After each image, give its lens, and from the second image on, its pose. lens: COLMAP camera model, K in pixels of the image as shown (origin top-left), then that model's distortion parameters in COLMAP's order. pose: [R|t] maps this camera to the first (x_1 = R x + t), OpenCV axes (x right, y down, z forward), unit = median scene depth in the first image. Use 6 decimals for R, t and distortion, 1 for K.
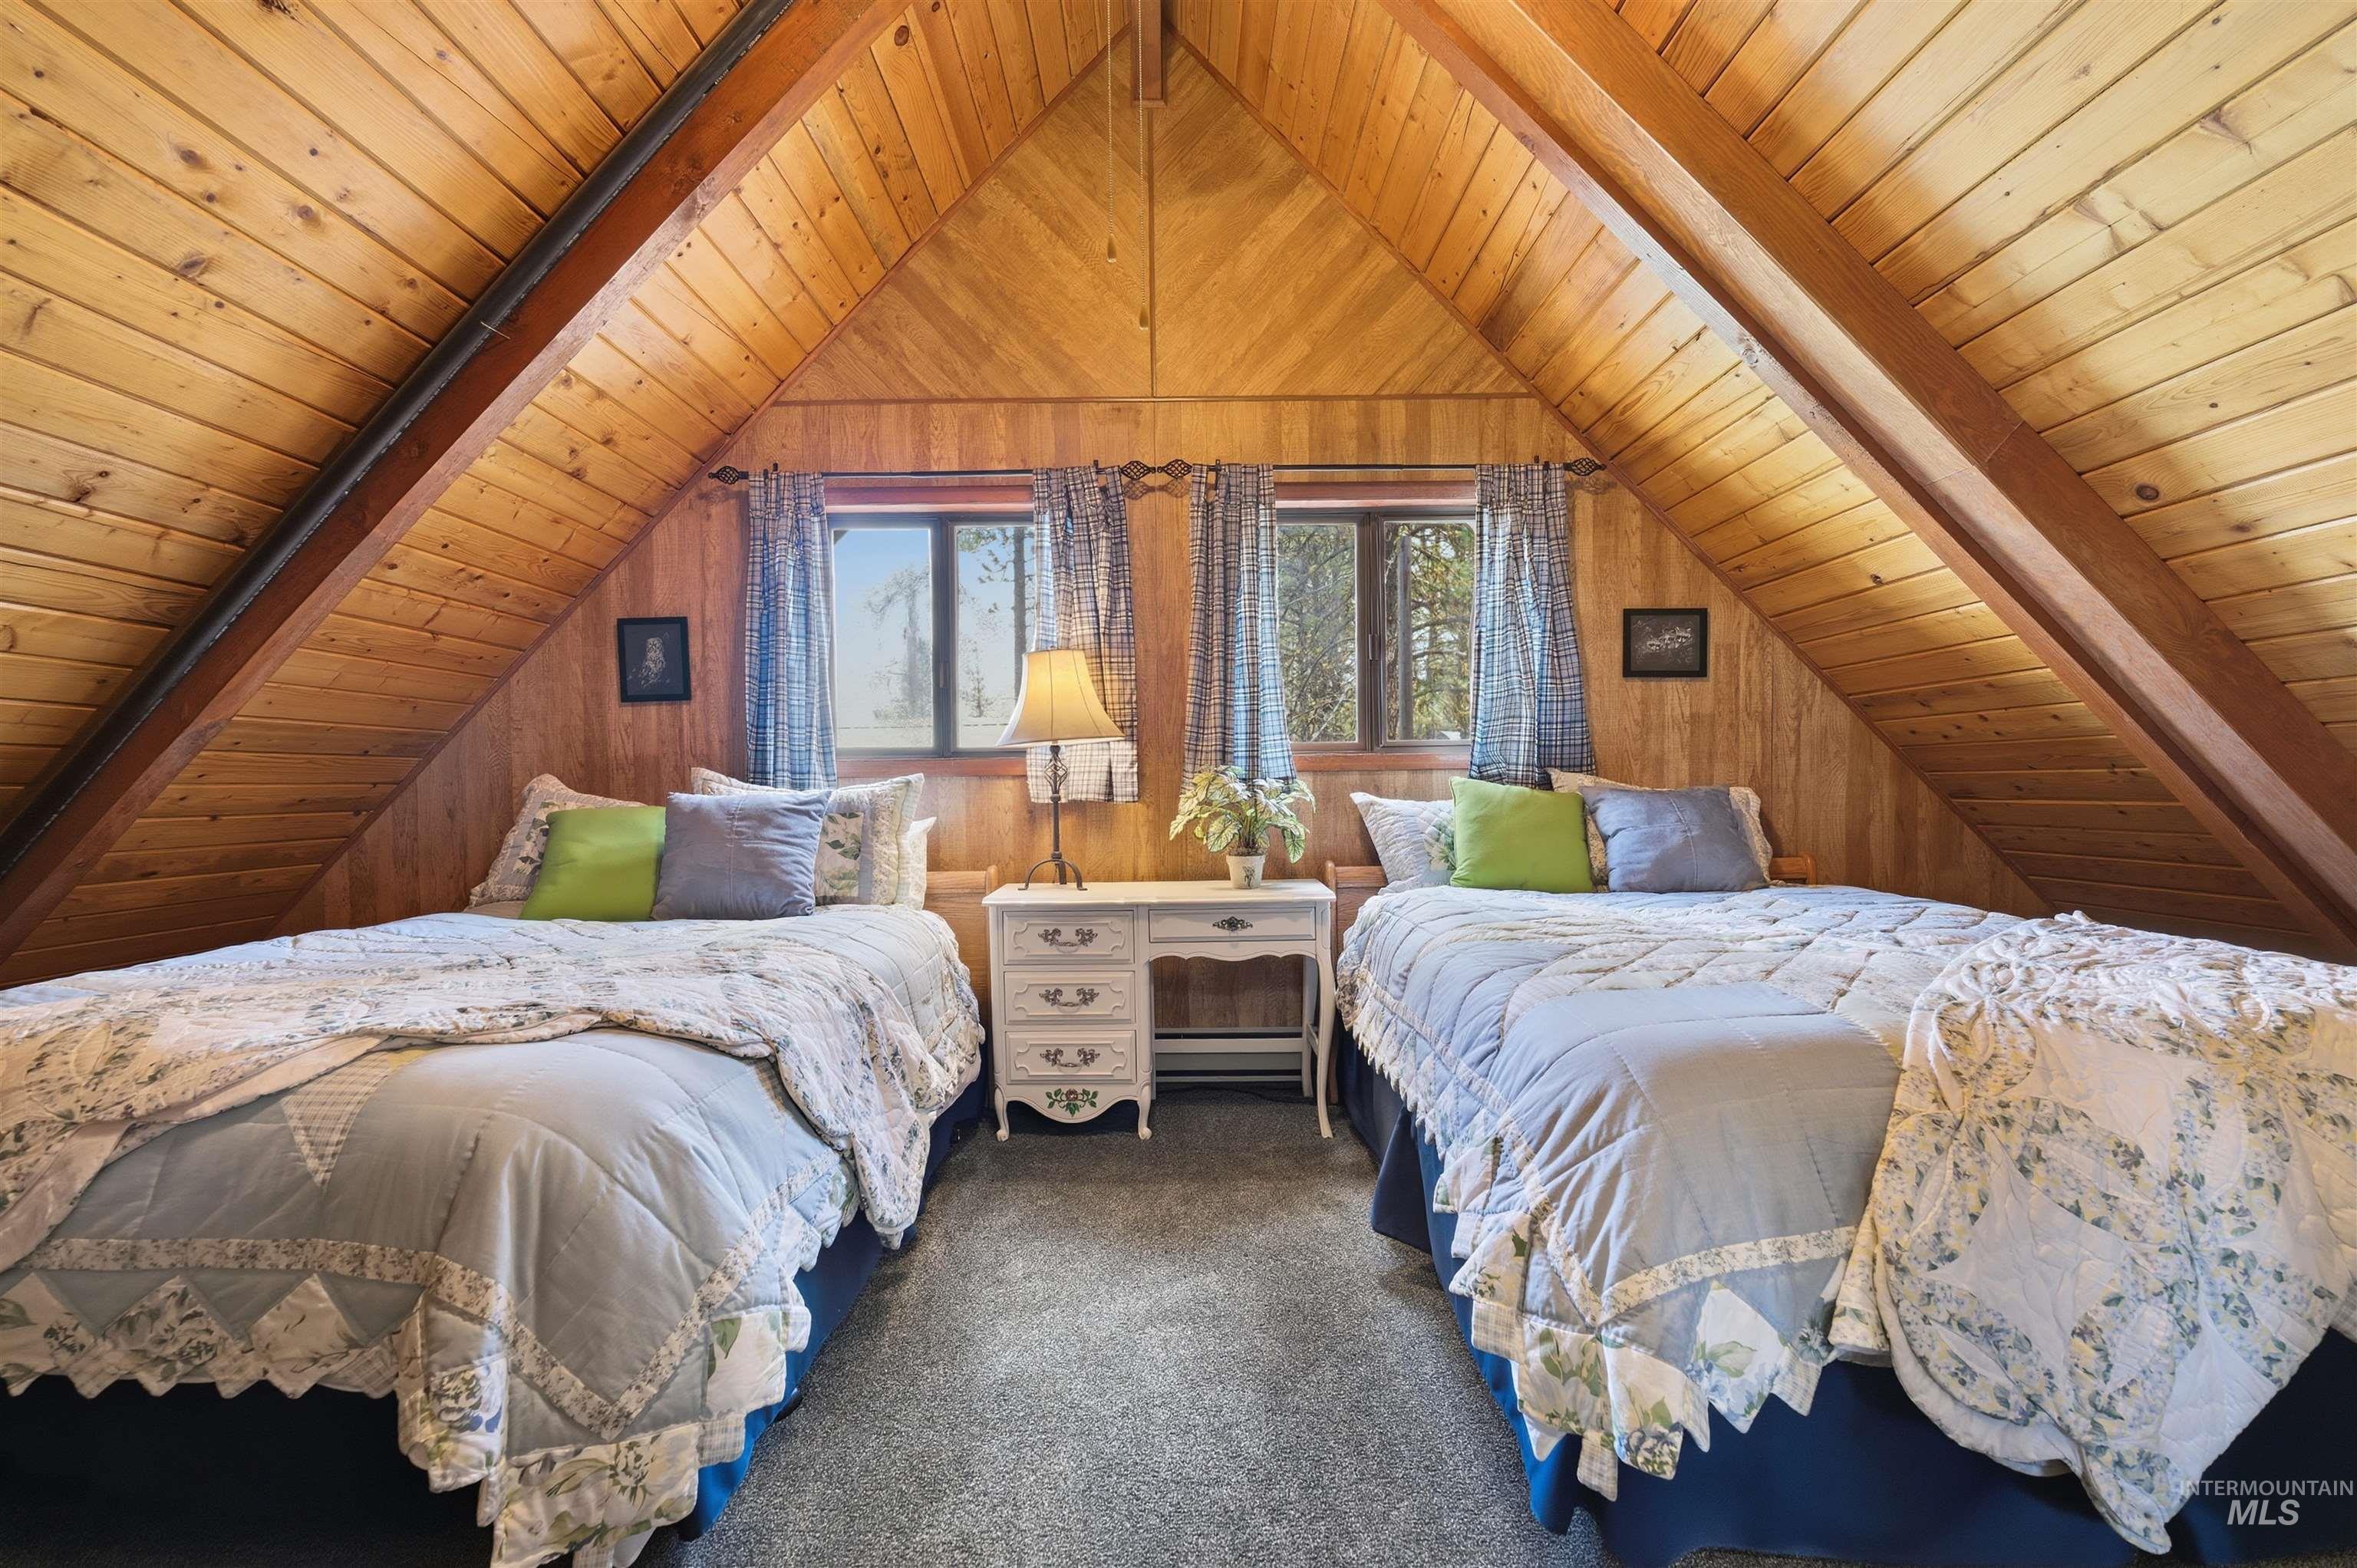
lens RADIAL K [[998.2, 0, 1174.0], [0, 998.2, 819.6], [0, 0, 1]] dist [0.001649, -0.004173]
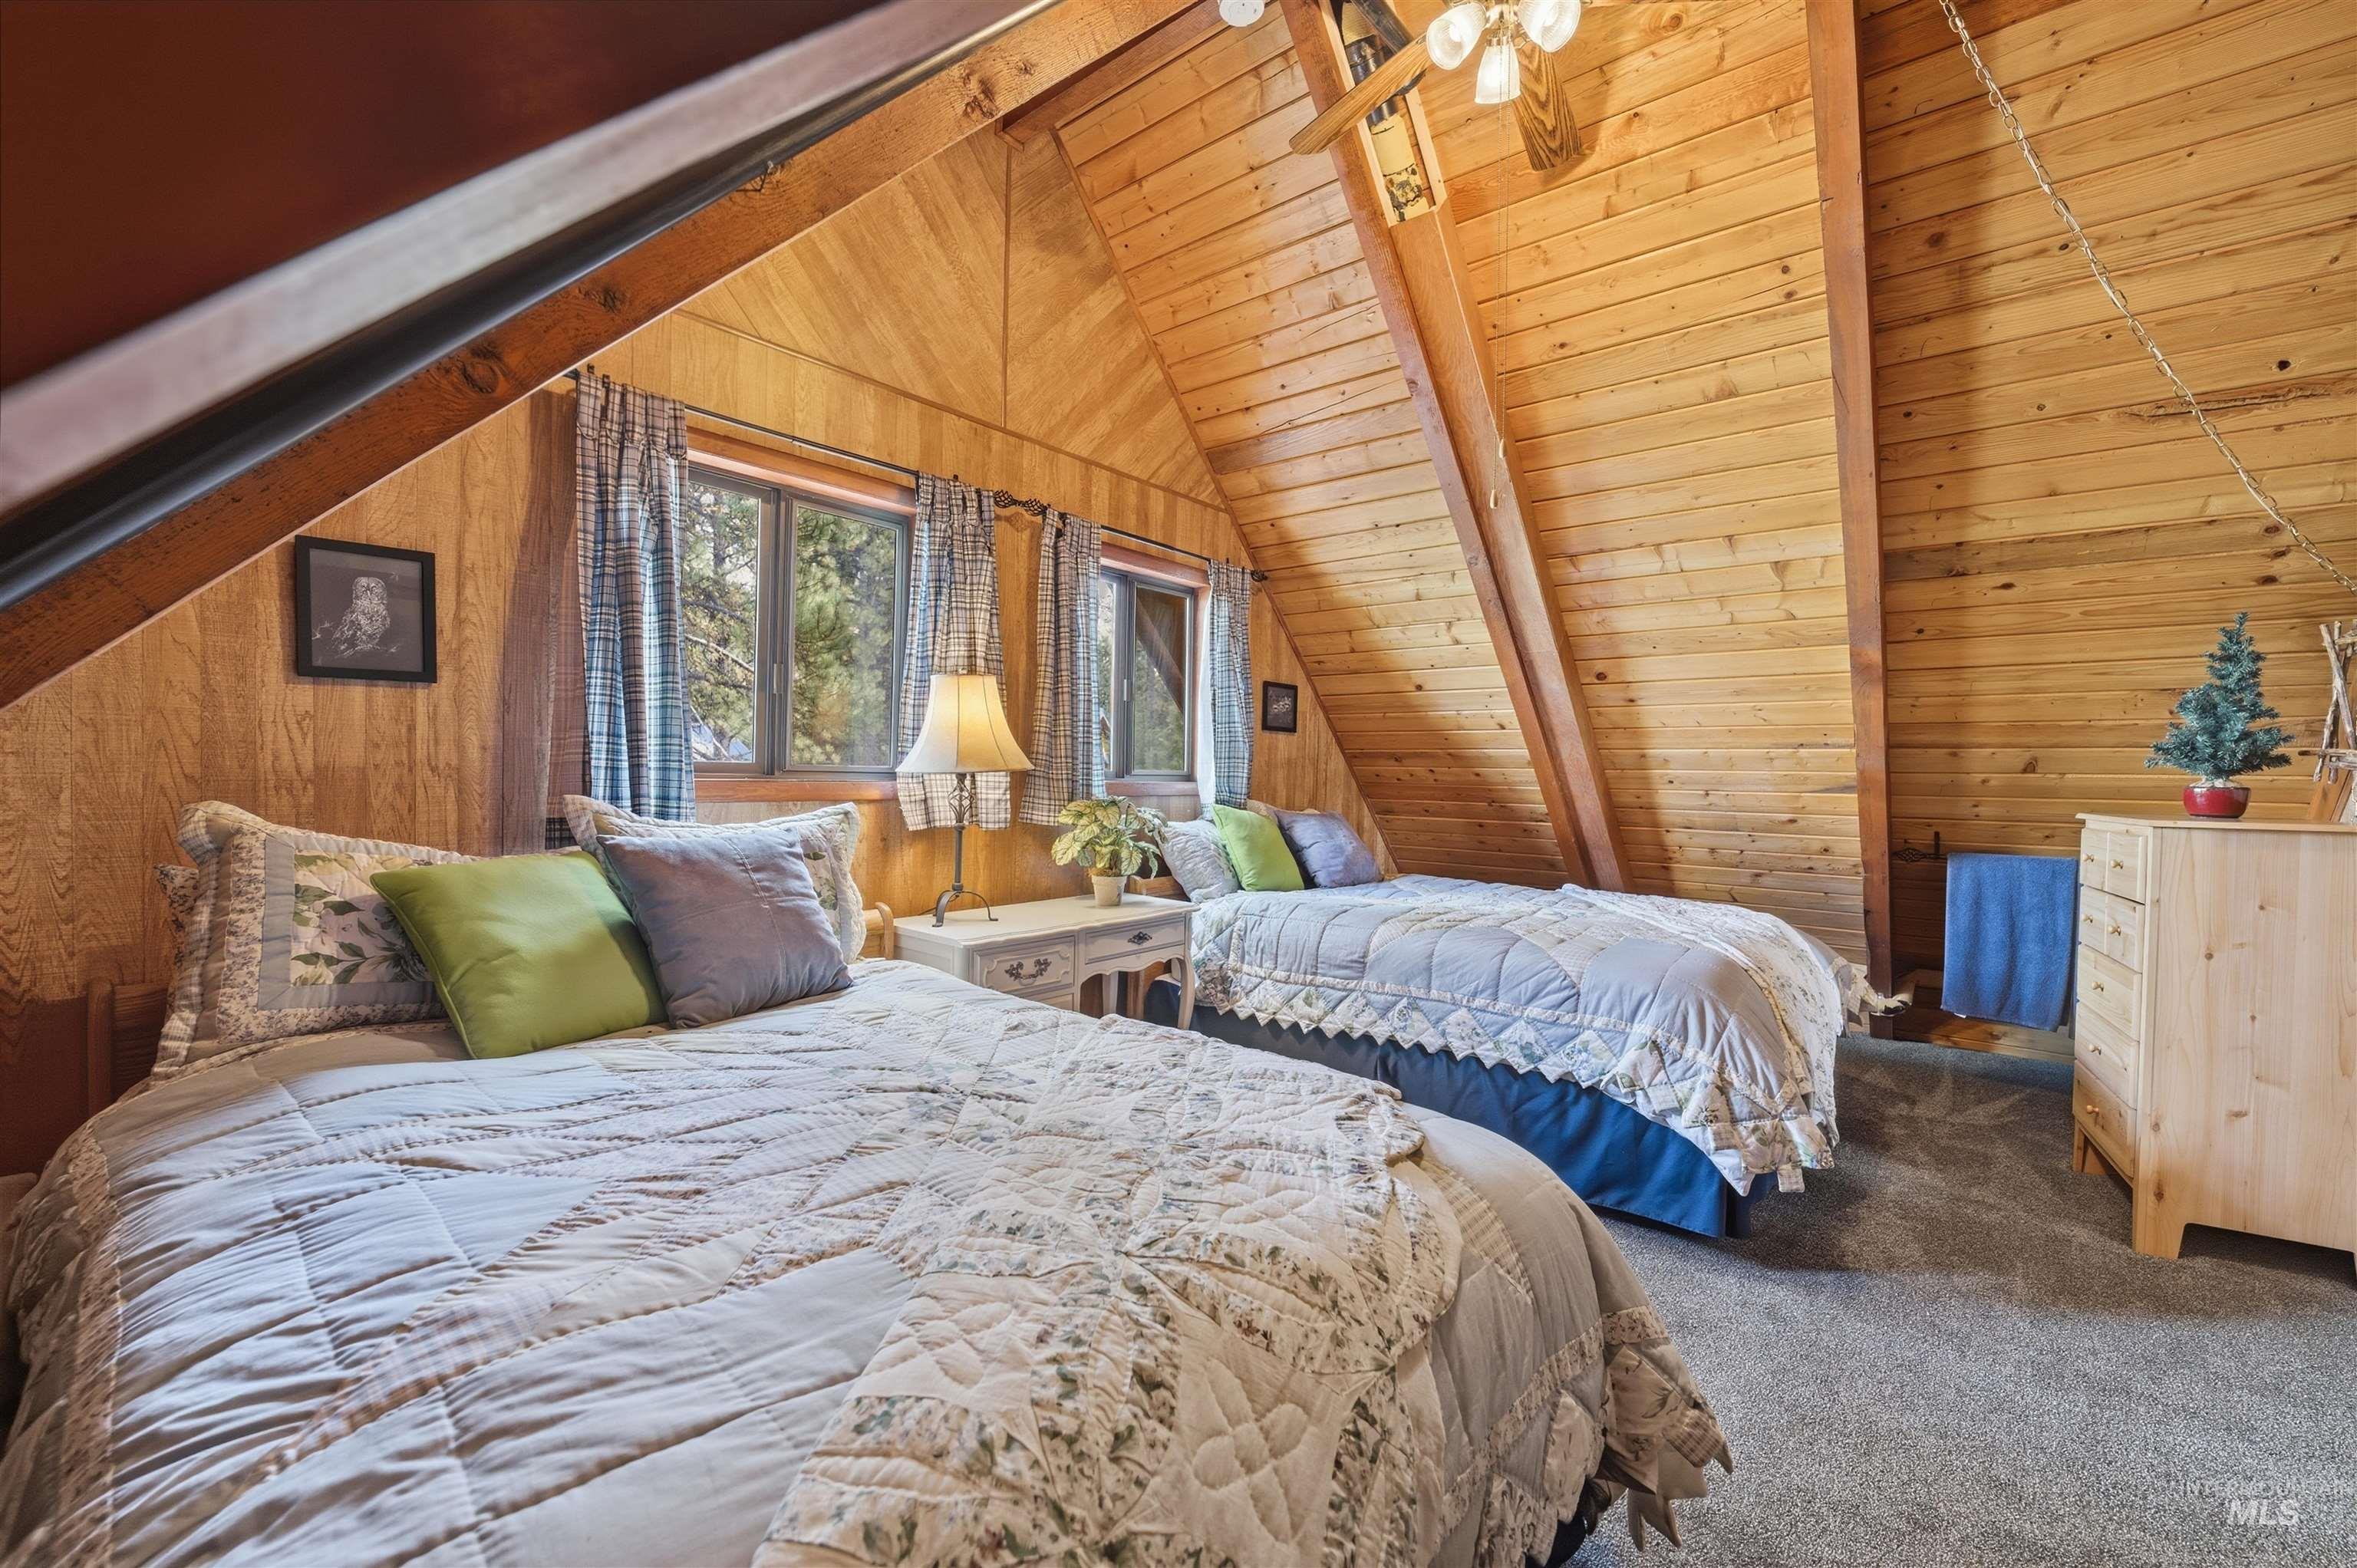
lens RADIAL K [[961.0, 0, 1172.9], [0, 961.0, 800.6], [0, 0, 1]] dist [0.001753, -0.000149]
pose [[0.647342, 0.002113, 0.762197, -0.656881], [0.000297, 0.999995, -0.003024, -0.042196], [-0.762199, 0.002184, 0.647339, 0.239834]]
